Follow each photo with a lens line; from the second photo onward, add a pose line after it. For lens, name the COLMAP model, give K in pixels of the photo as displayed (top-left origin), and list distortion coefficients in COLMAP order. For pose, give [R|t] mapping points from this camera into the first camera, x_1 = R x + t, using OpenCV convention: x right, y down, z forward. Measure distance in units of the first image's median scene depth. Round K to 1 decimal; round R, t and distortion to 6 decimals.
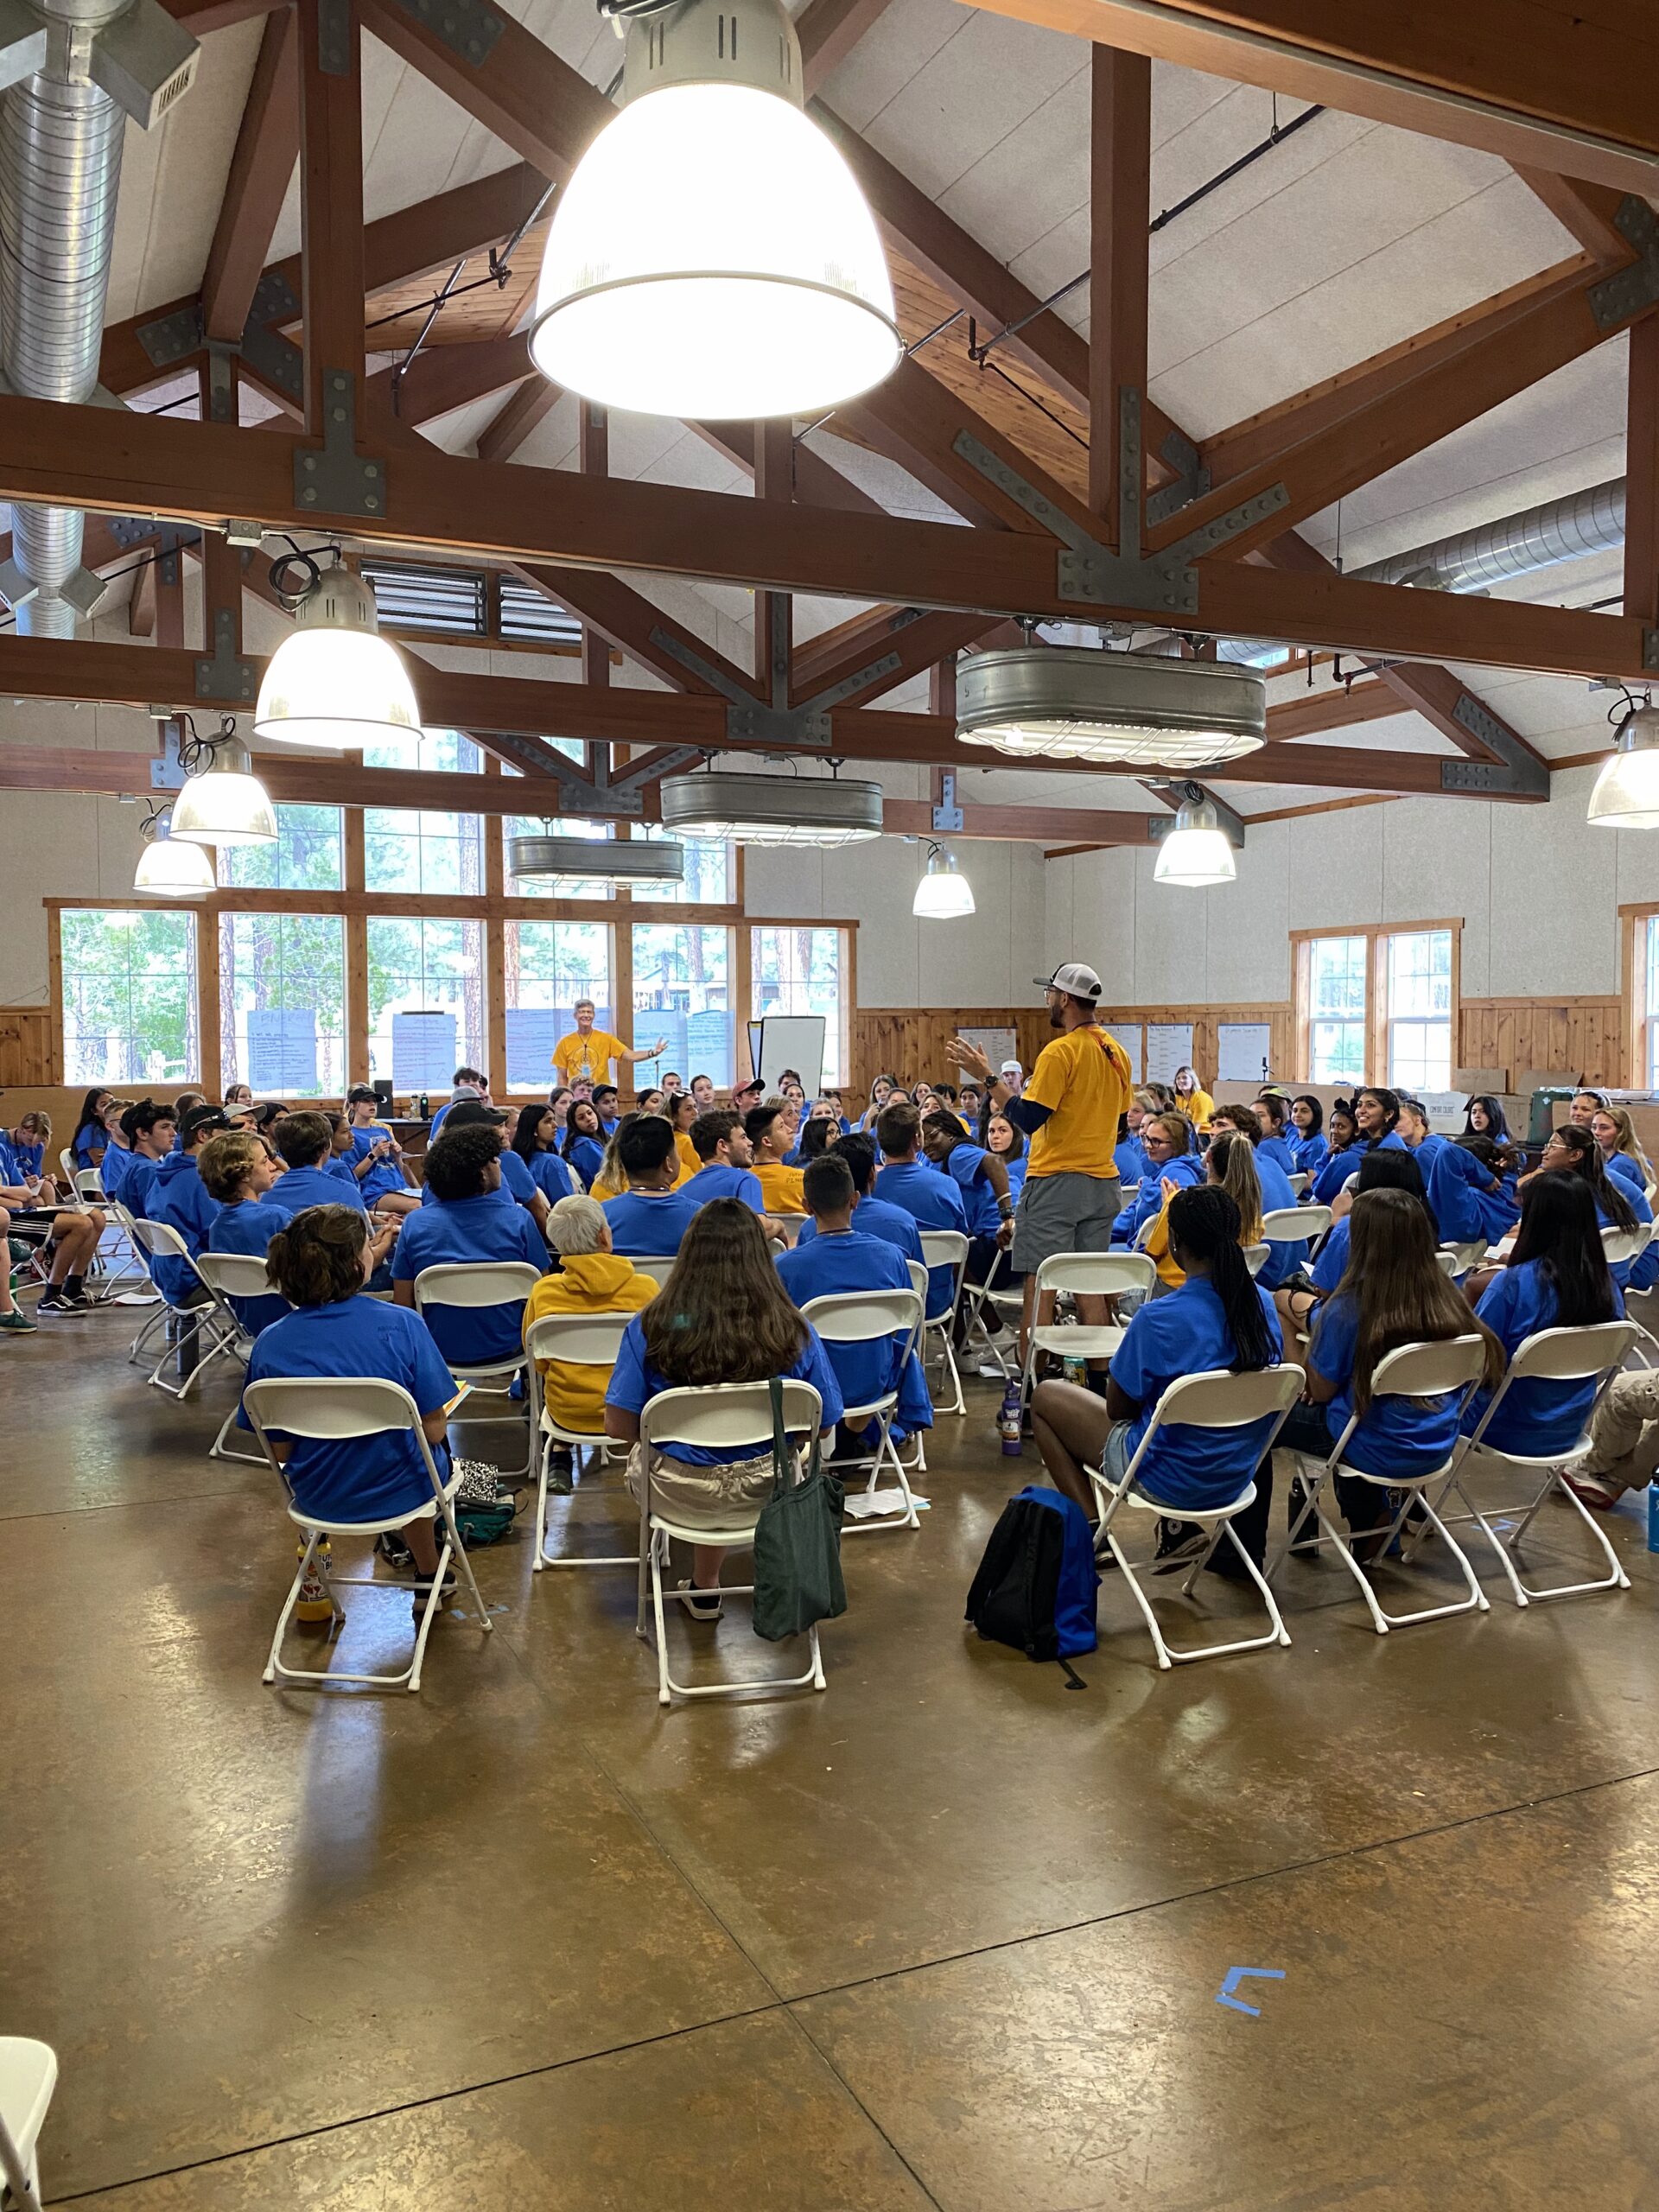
lens RADIAL K [[1676.1, 0, 830.9], [0, 1676.1, 1094.9], [0, 0, 1]] dist [0.000343, -0.005064]
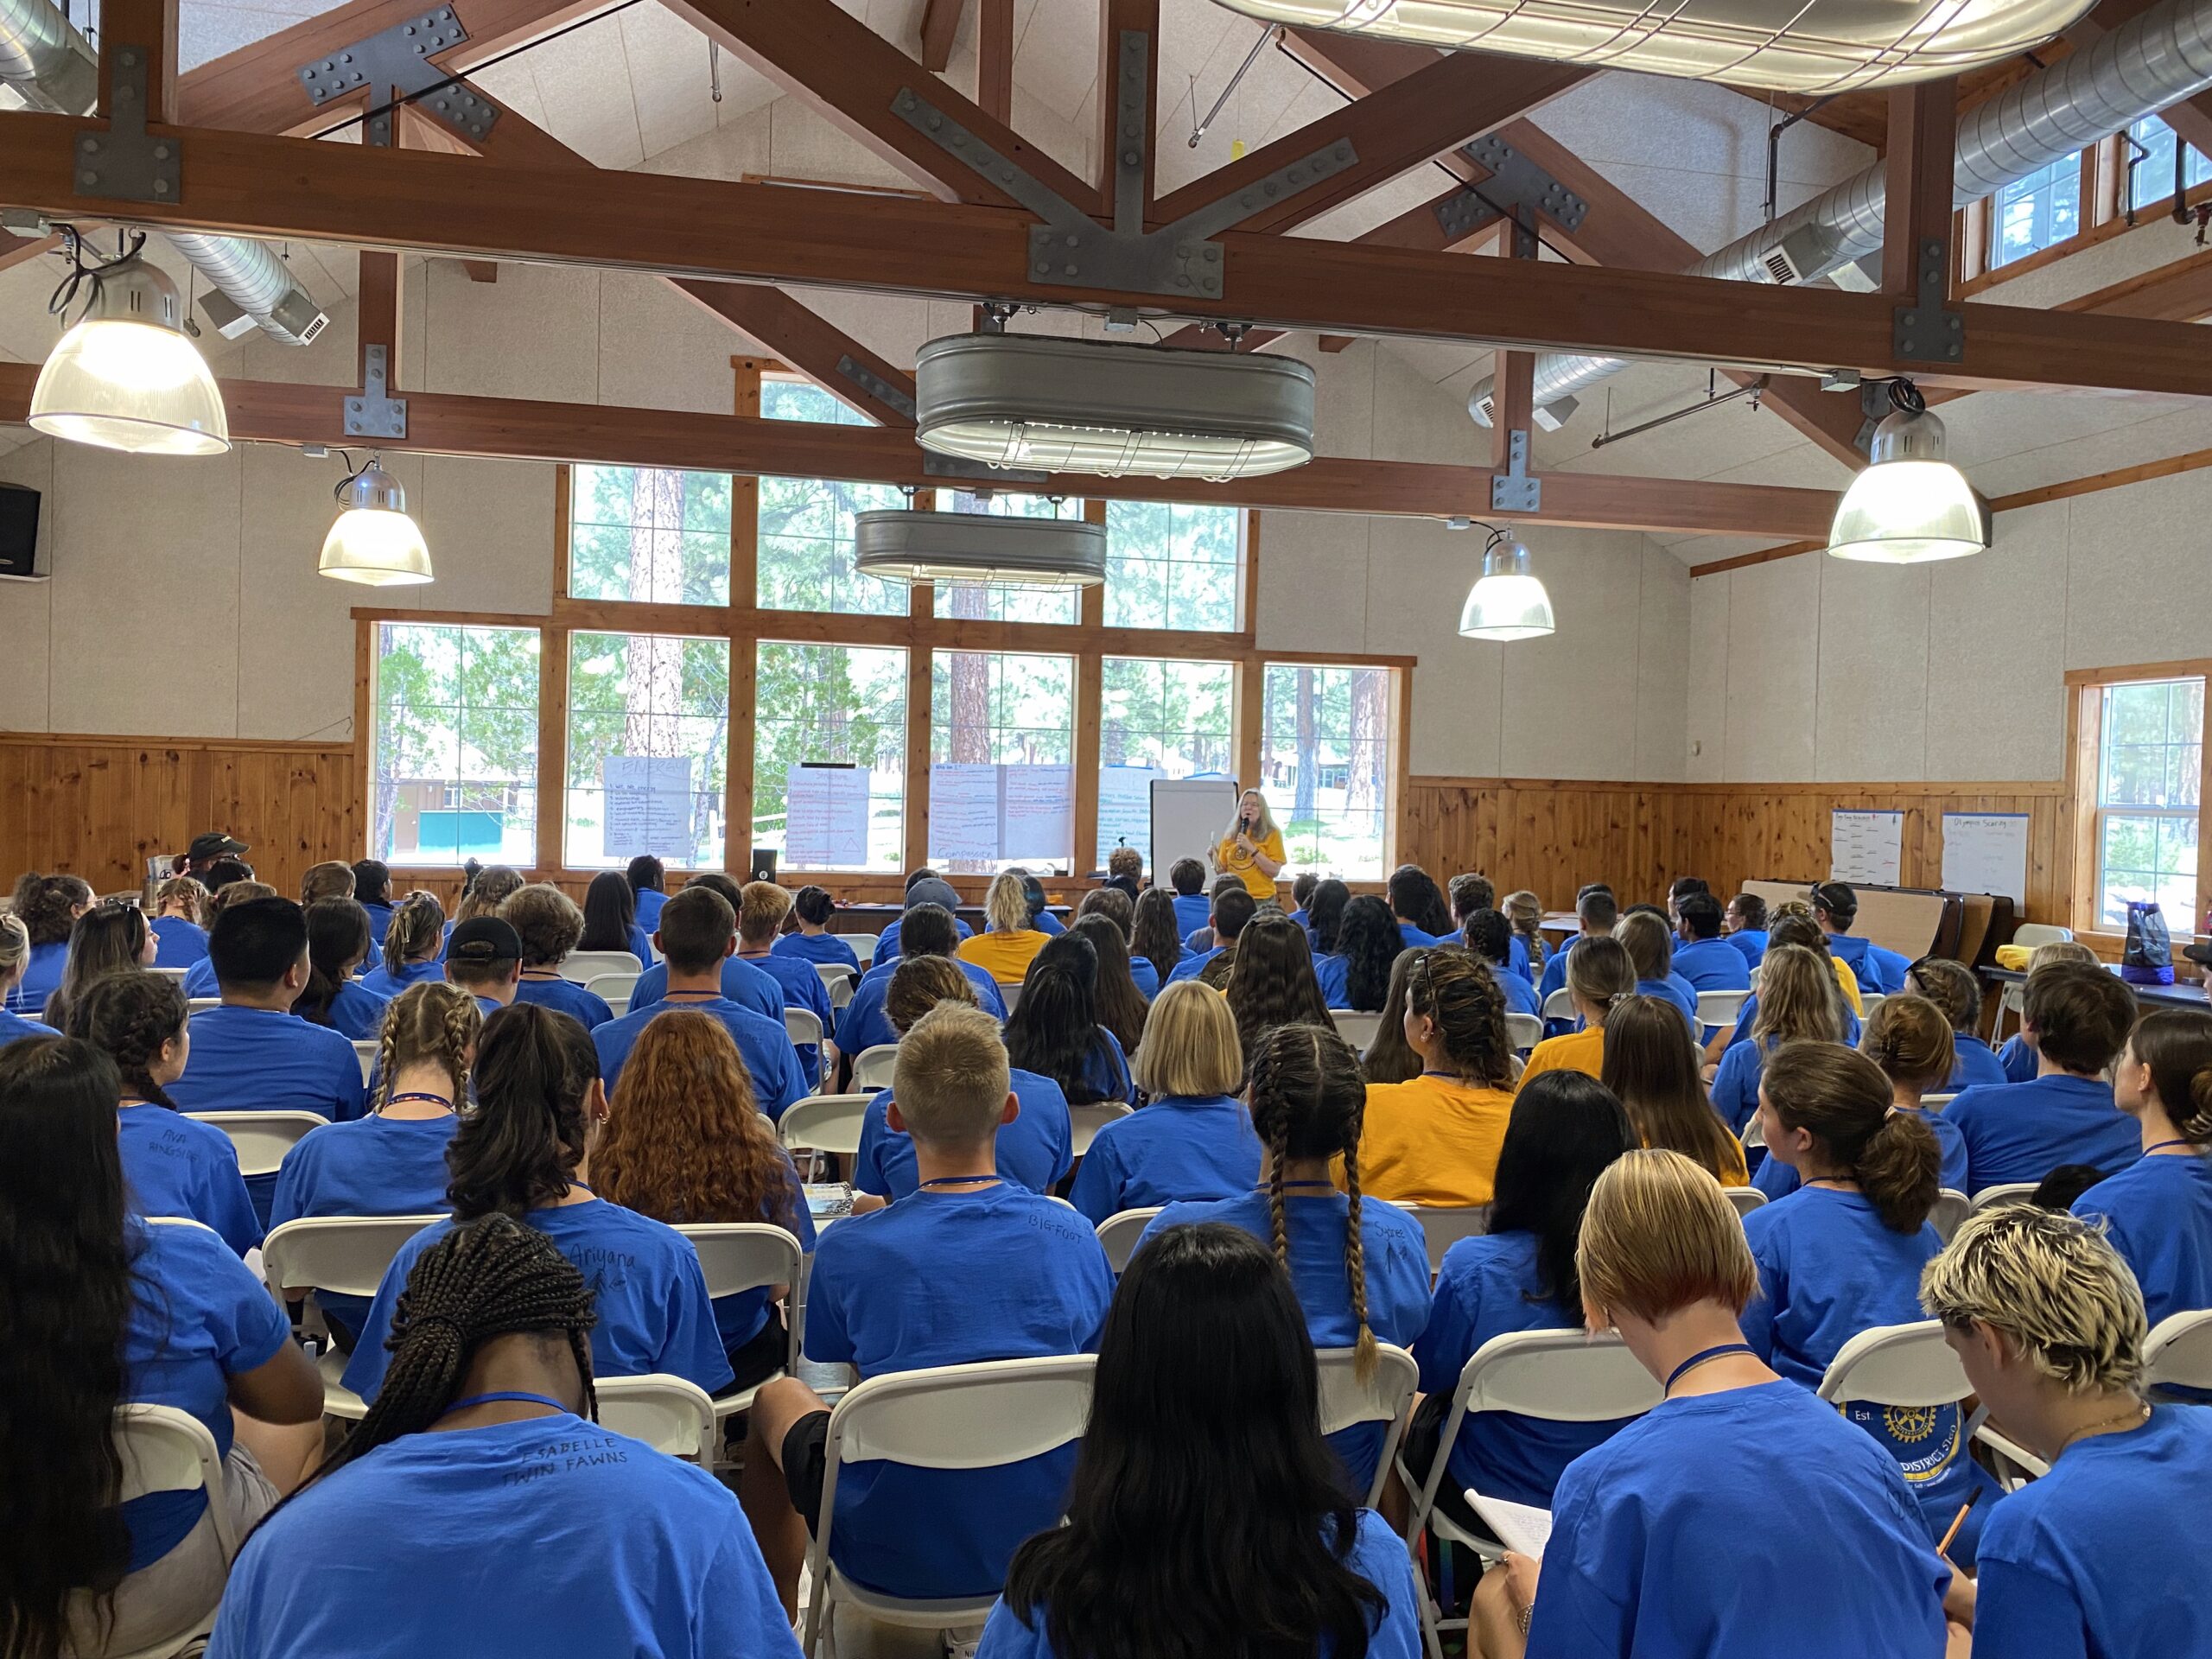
lens RADIAL K [[1676.1, 0, 1111.3], [0, 1676.1, 842.5], [0, 0, 1]] dist [0.000343, -0.005064]
pose [[0.972144, 0.035344, -0.231702, 0.070346], [-0.039269, 0.999152, -0.012346, -0.009350], [0.231069, 0.021101, 0.972708, 0.298406]]
